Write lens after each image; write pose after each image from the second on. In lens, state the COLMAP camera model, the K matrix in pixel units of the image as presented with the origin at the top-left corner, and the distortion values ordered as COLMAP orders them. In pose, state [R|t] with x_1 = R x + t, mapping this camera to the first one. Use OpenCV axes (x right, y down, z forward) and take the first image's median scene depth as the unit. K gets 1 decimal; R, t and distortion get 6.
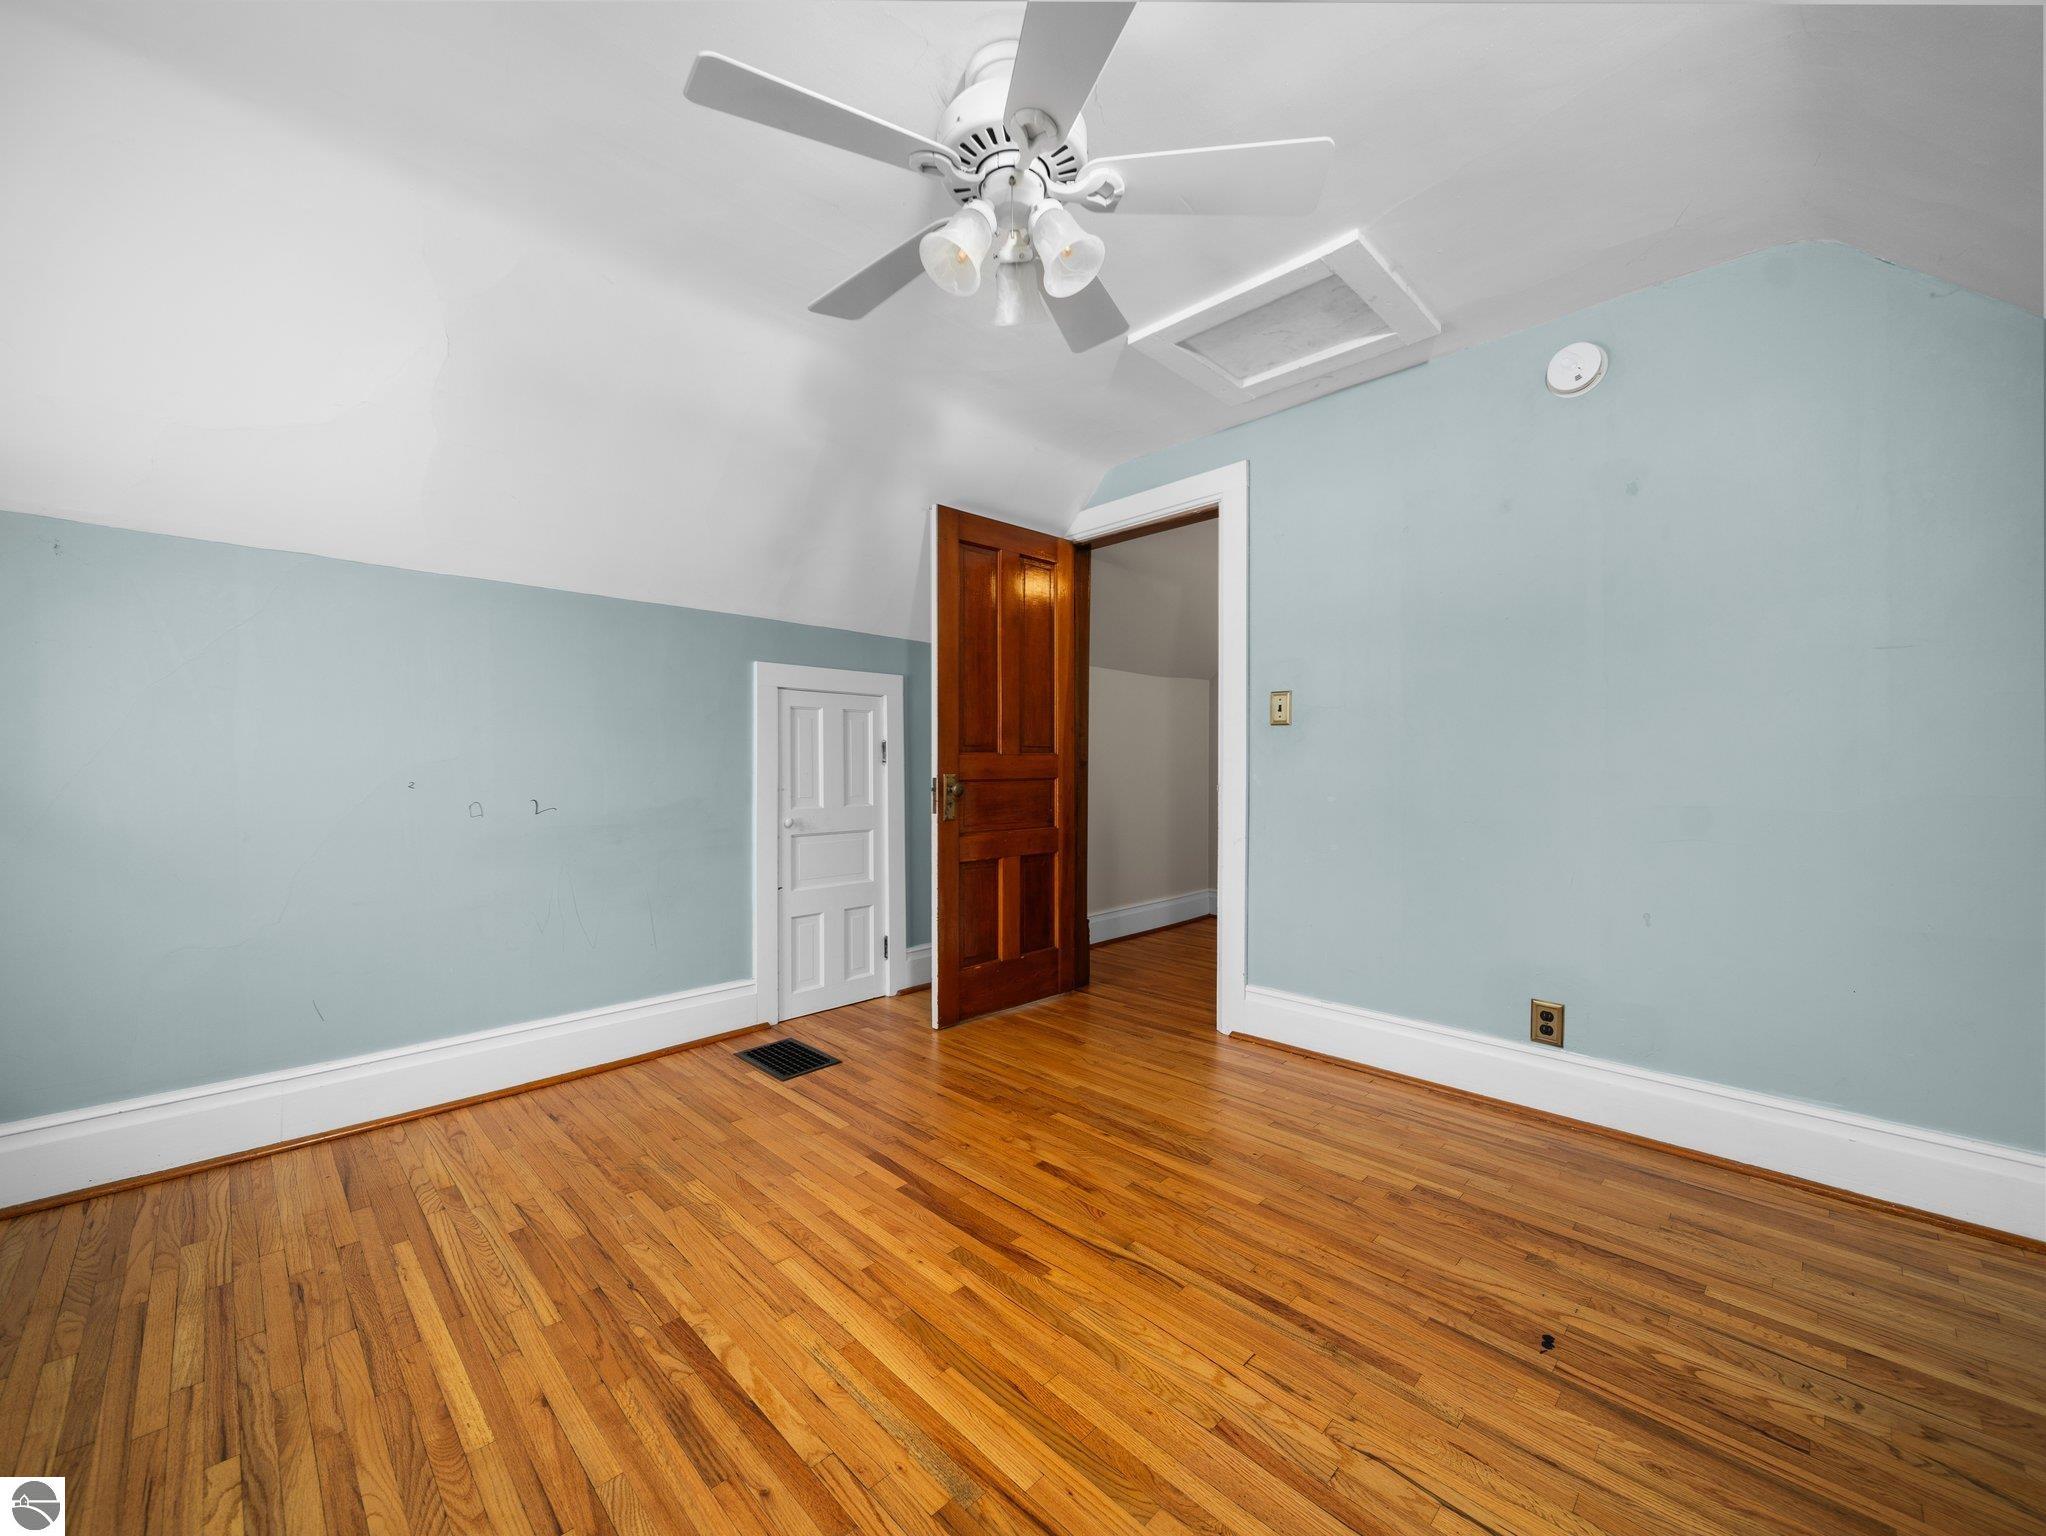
lens RADIAL K [[808.0, 0, 1020.7], [0, 808.0, 766.8], [0, 0, 1]] dist [-0.000036, -0.000462]
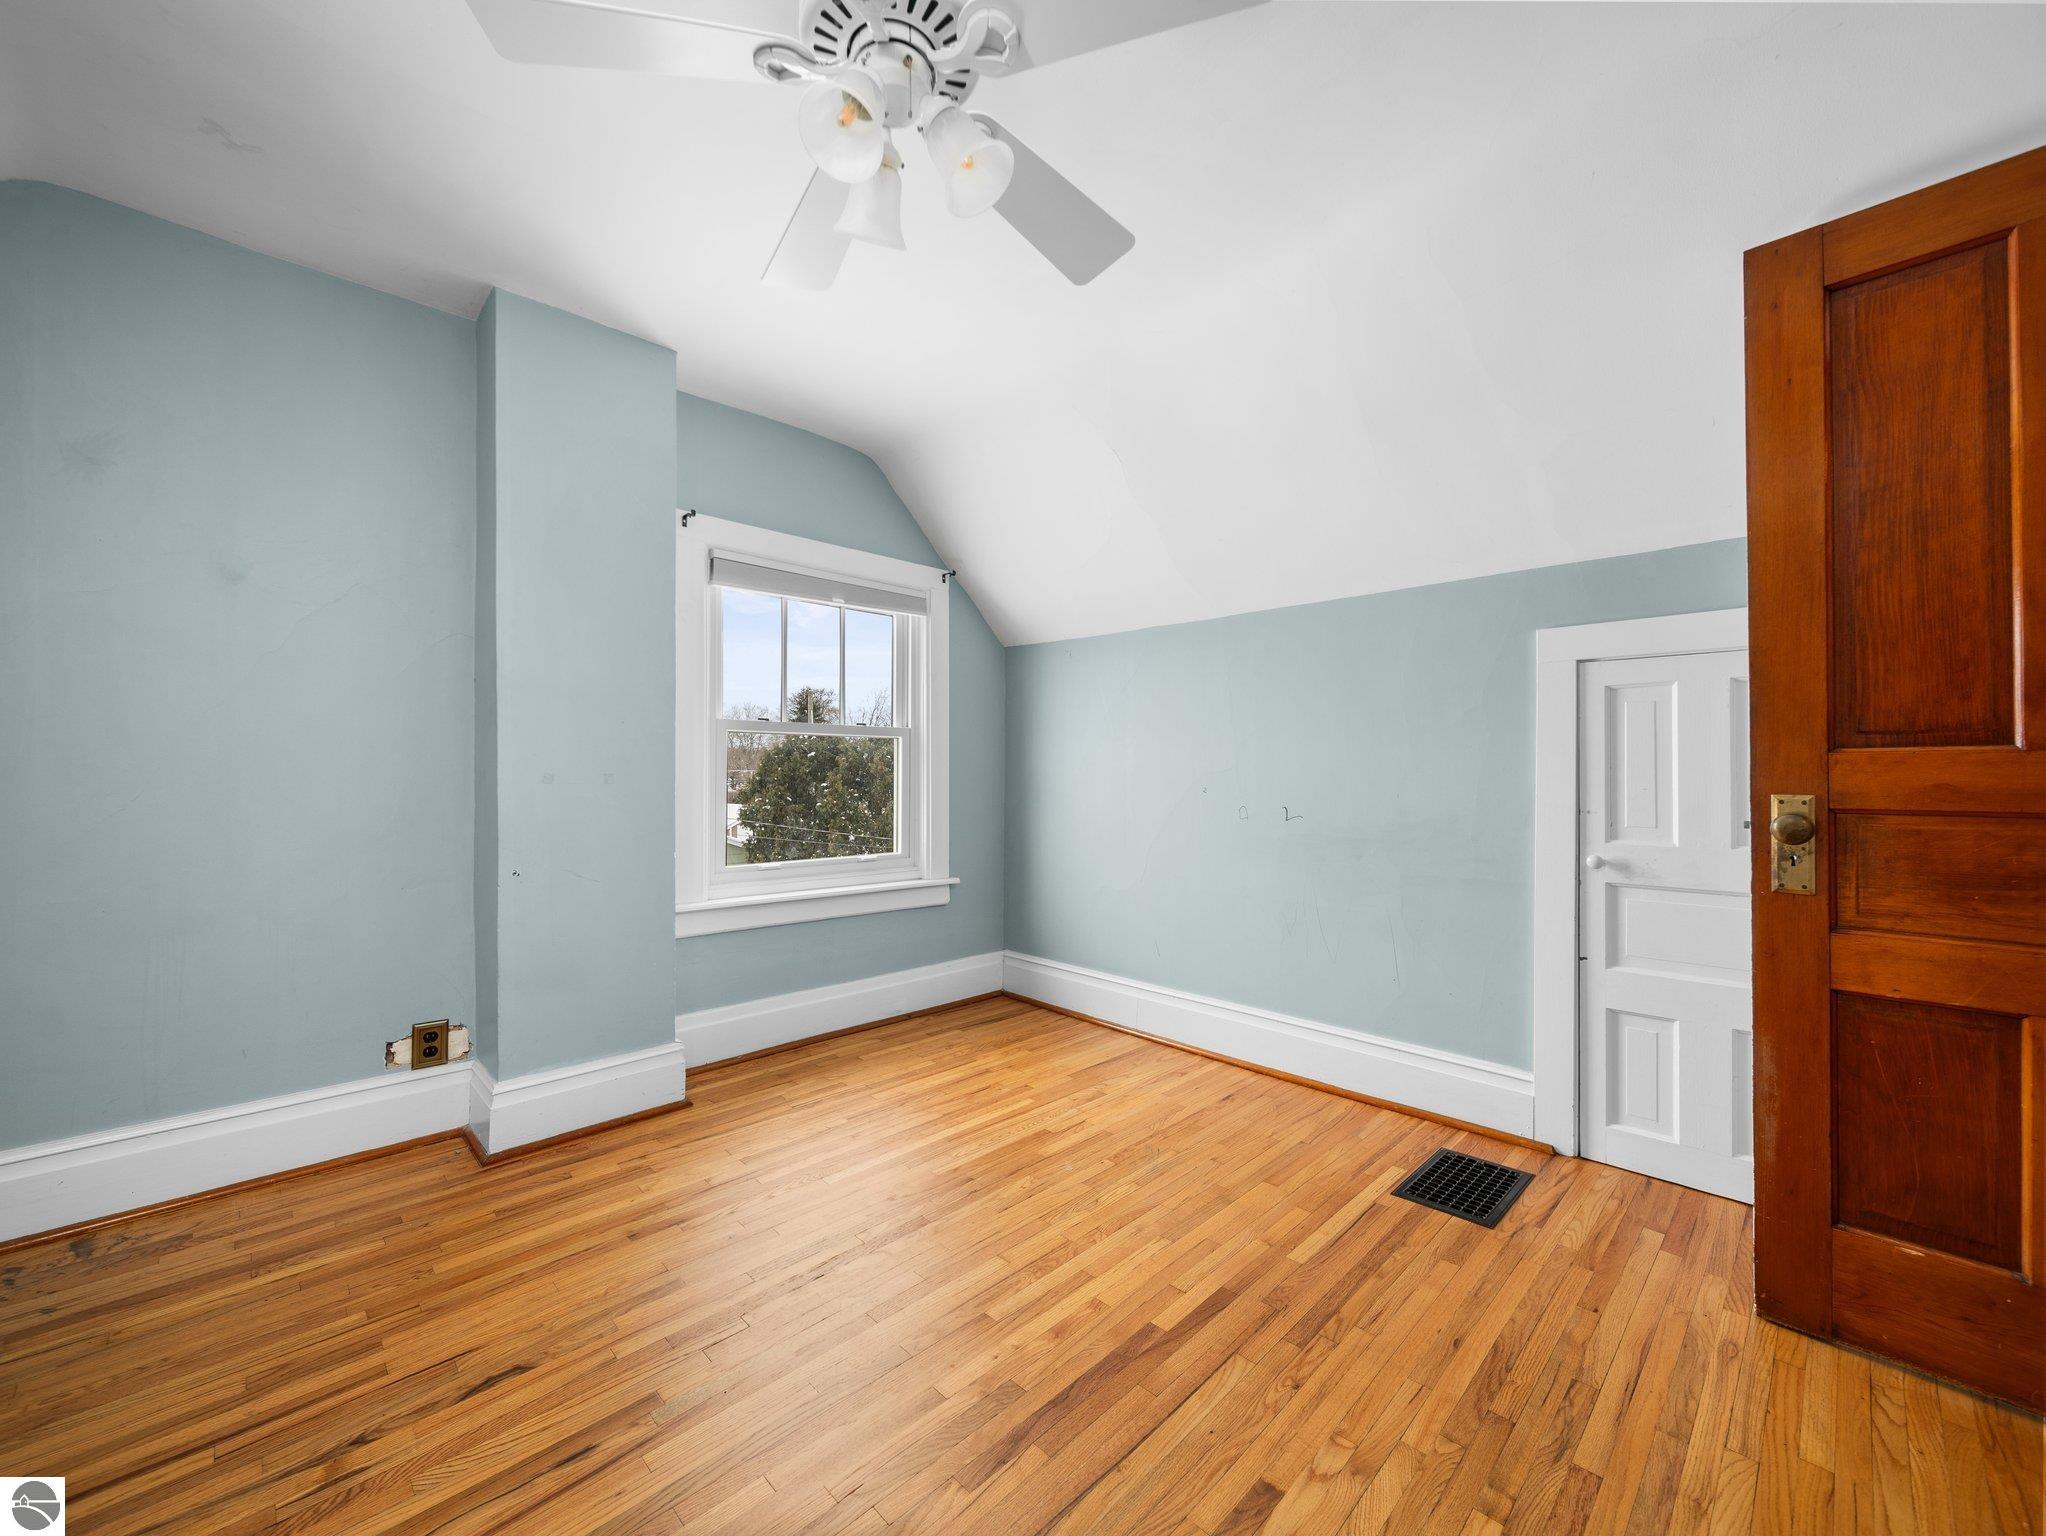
lens RADIAL K [[808.0, 0, 1019.7], [0, 808.0, 771.0], [0, 0, 1]] dist [-0.000036, -0.000462]
pose [[-0.016525, -0.003258, -0.999858, 0.502516], [-0.002239, 0.999992, -0.003221, -0.002870], [0.999861, 0.002185, -0.016532, 0.712673]]
